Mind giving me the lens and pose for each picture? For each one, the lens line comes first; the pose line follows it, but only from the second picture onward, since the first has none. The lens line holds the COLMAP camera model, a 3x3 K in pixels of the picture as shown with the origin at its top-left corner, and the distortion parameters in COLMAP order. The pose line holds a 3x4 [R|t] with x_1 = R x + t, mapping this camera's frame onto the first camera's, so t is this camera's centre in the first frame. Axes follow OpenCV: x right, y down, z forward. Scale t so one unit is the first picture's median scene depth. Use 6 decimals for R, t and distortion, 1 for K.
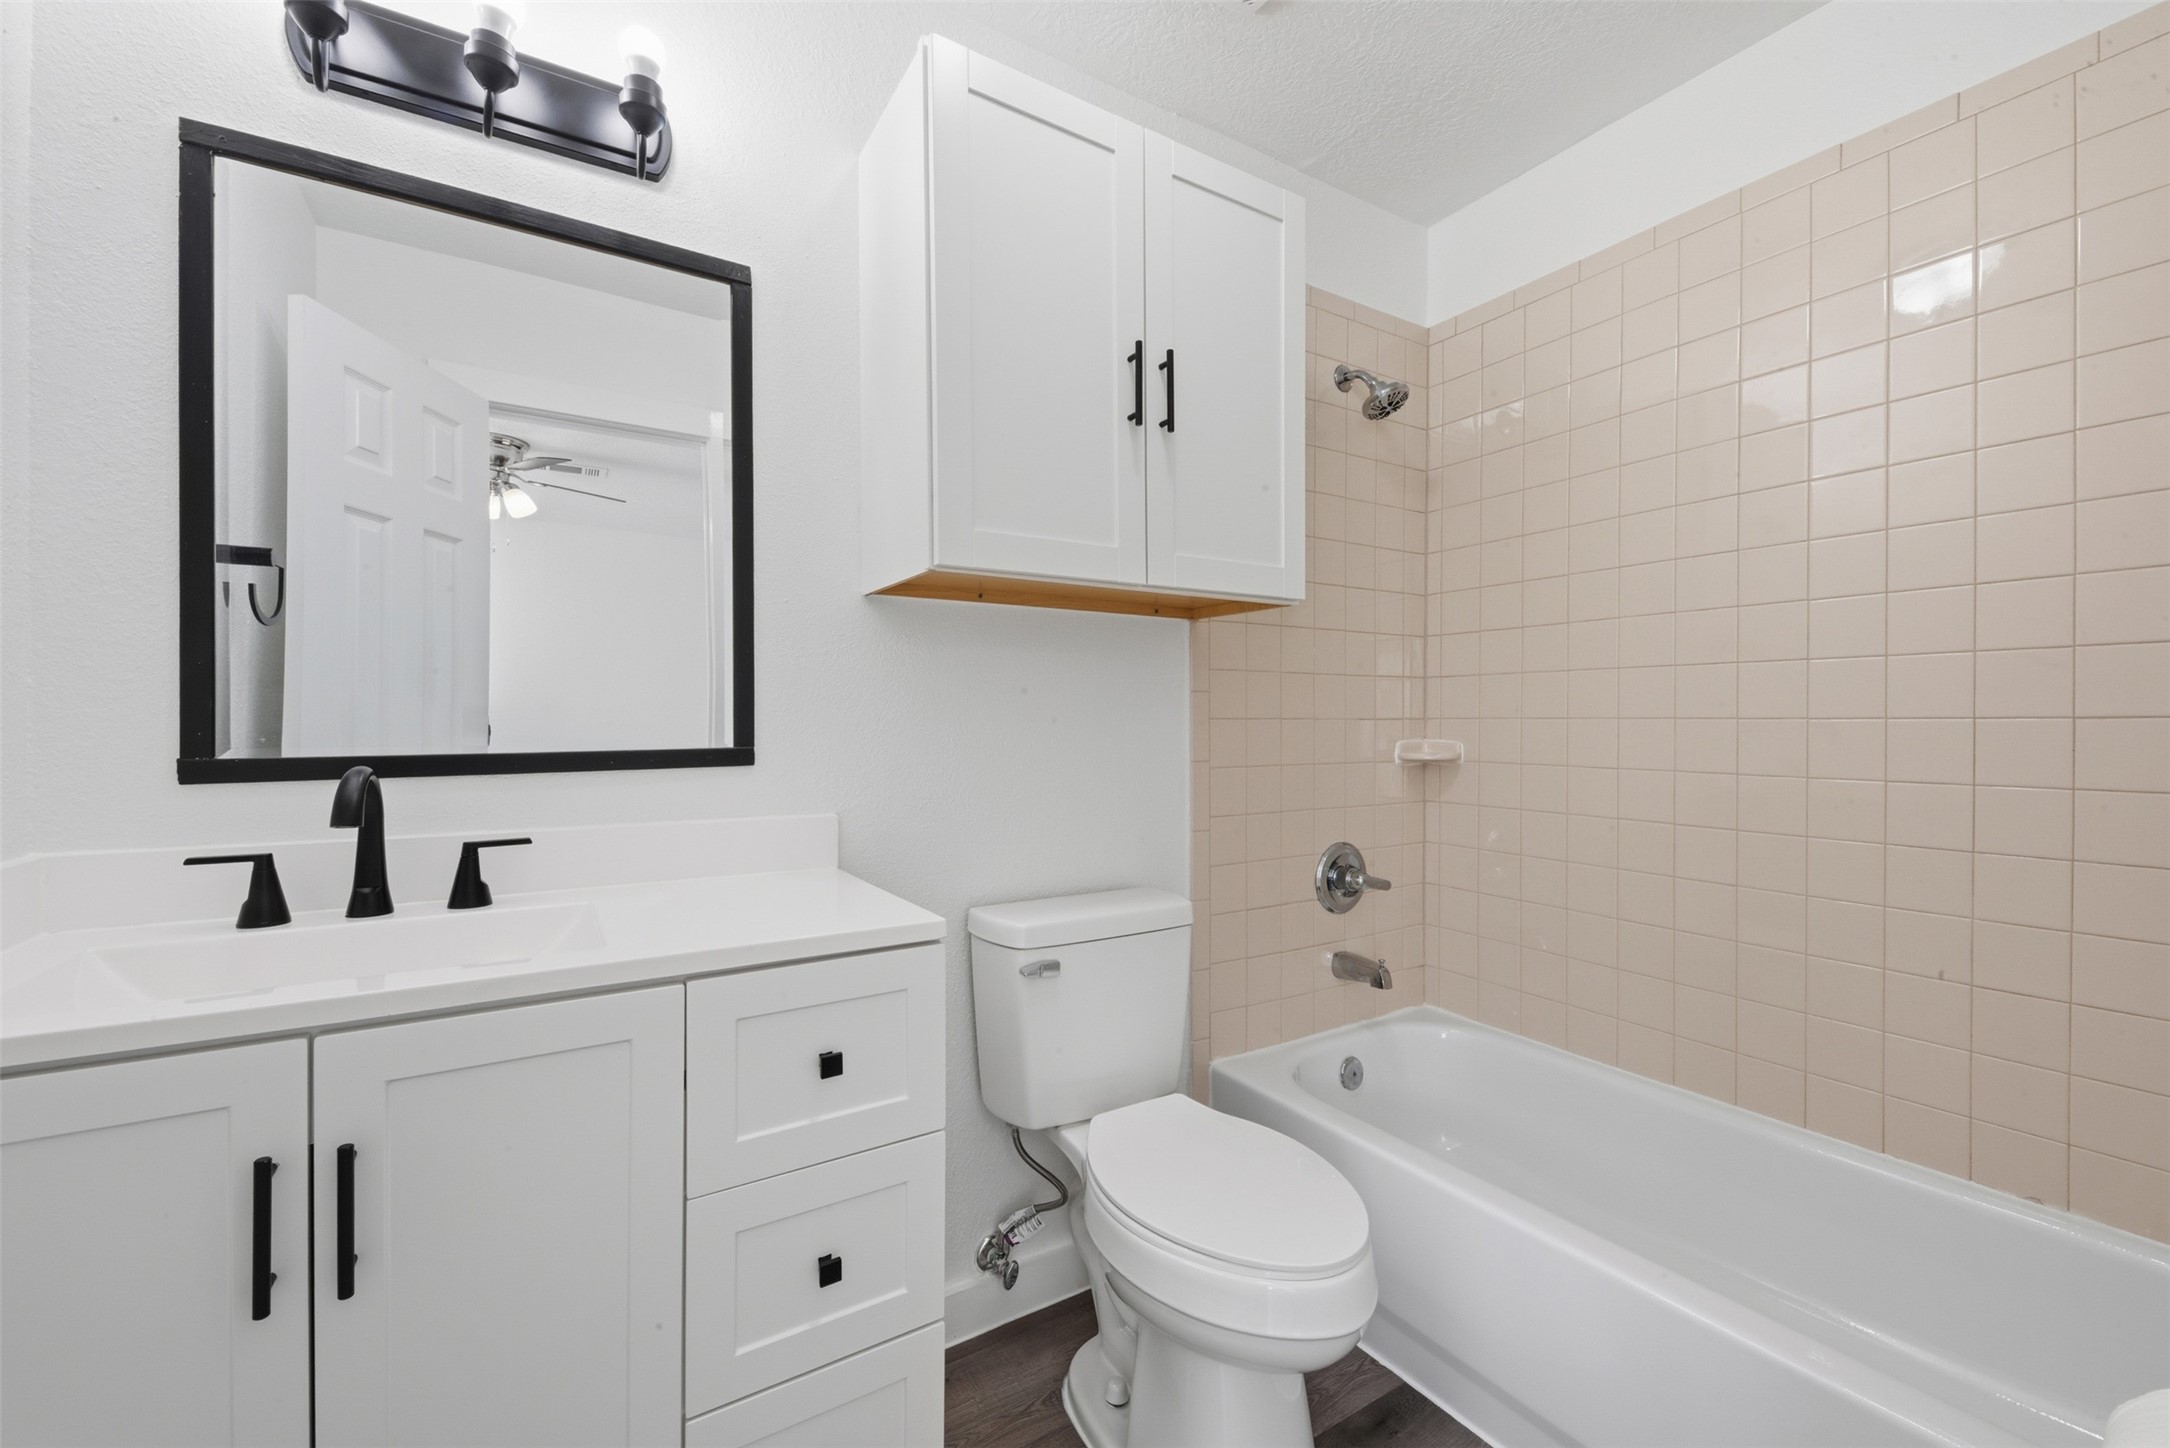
lens RADIAL K [[864.9, 0, 1078.2], [0, 864.9, 724.5], [0, 0, 1]] dist [0.010357, -0.003466]
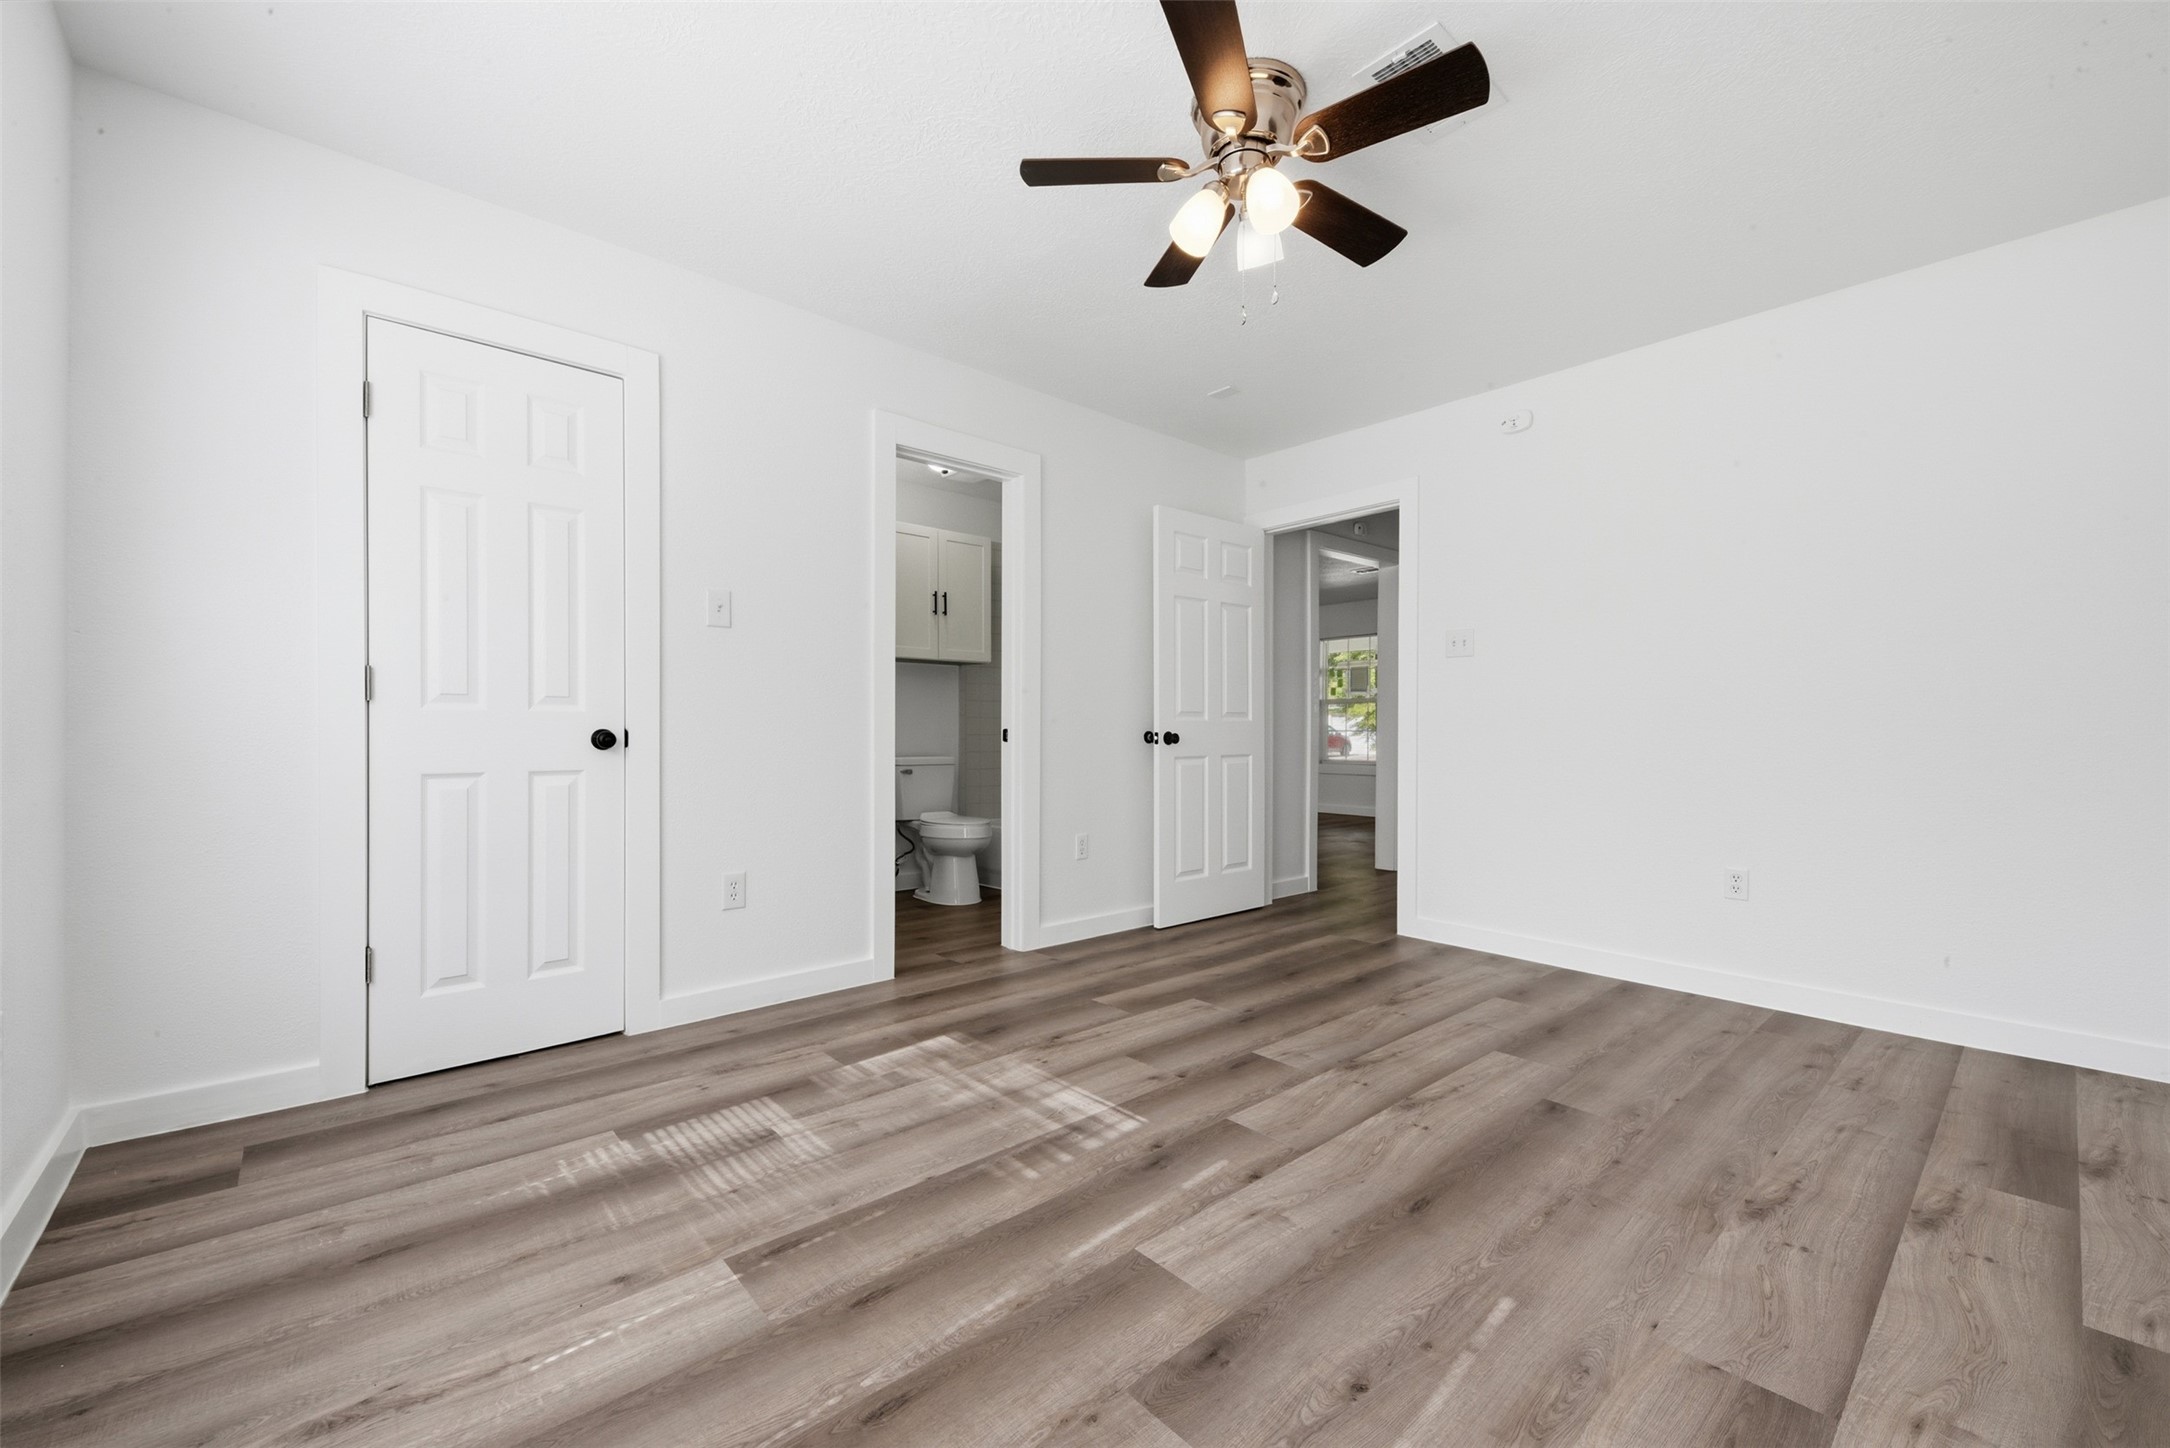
lens RADIAL K [[864.9, 0, 1081.3], [0, 864.9, 723.7], [0, 0, 1]] dist [0.010357, -0.003466]
pose [[0.987546, 0.004824, 0.157256, 0.099795], [-0.004089, 0.999979, -0.004996, 0.107336], [-0.157277, 0.004291, 0.987545, -2.462110]]
